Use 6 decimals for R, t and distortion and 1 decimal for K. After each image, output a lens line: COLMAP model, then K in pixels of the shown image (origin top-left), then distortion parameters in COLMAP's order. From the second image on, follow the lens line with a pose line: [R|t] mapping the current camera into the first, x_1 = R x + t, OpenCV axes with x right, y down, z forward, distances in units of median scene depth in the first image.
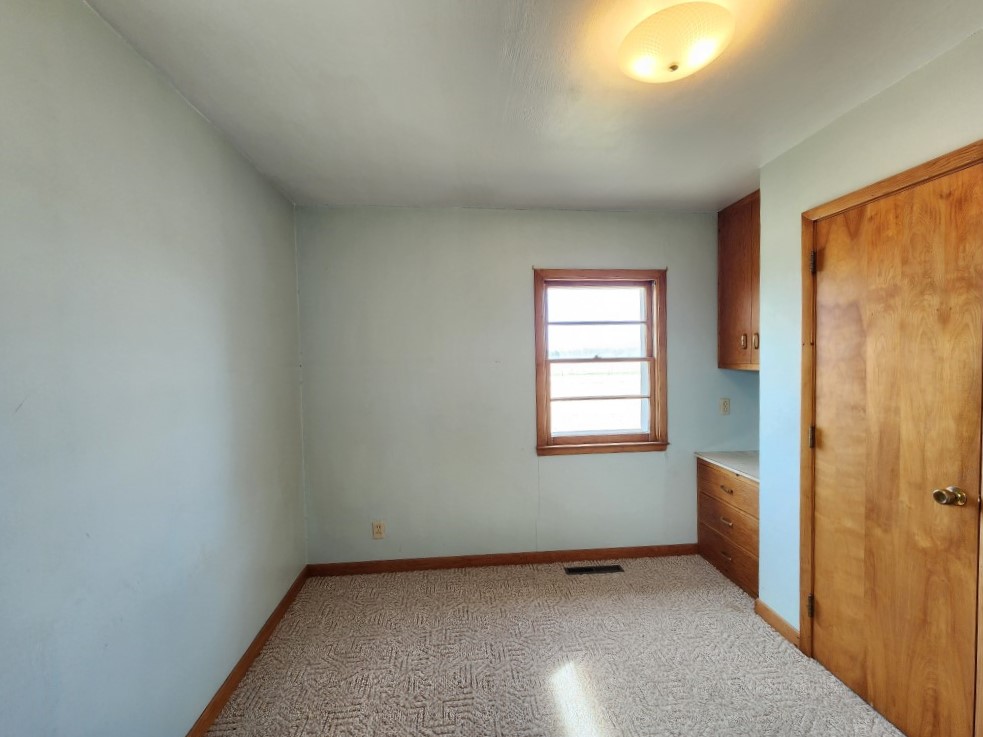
lens RADIAL K [[395.7, 0, 486.3], [0, 395.7, 368.2], [0, 0, 1]] dist [0.000032, 0.000010]
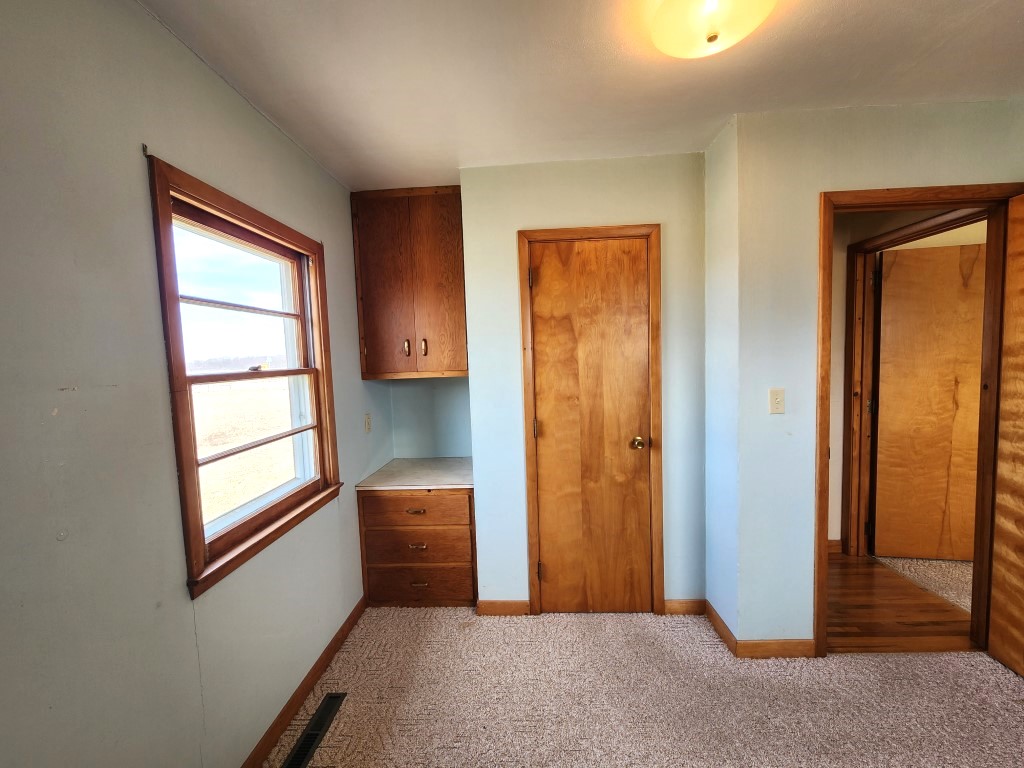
lens RADIAL K [[412.2, 0, 506.6], [0, 412.2, 383.7], [0, 0, 1]] dist [0.000032, 0.000010]
pose [[0.146492, -0.056180, 0.987615, -0.417712], [0.065151, 0.996766, 0.047037, -0.022109], [-0.987064, 0.057454, 0.149679, 0.978855]]
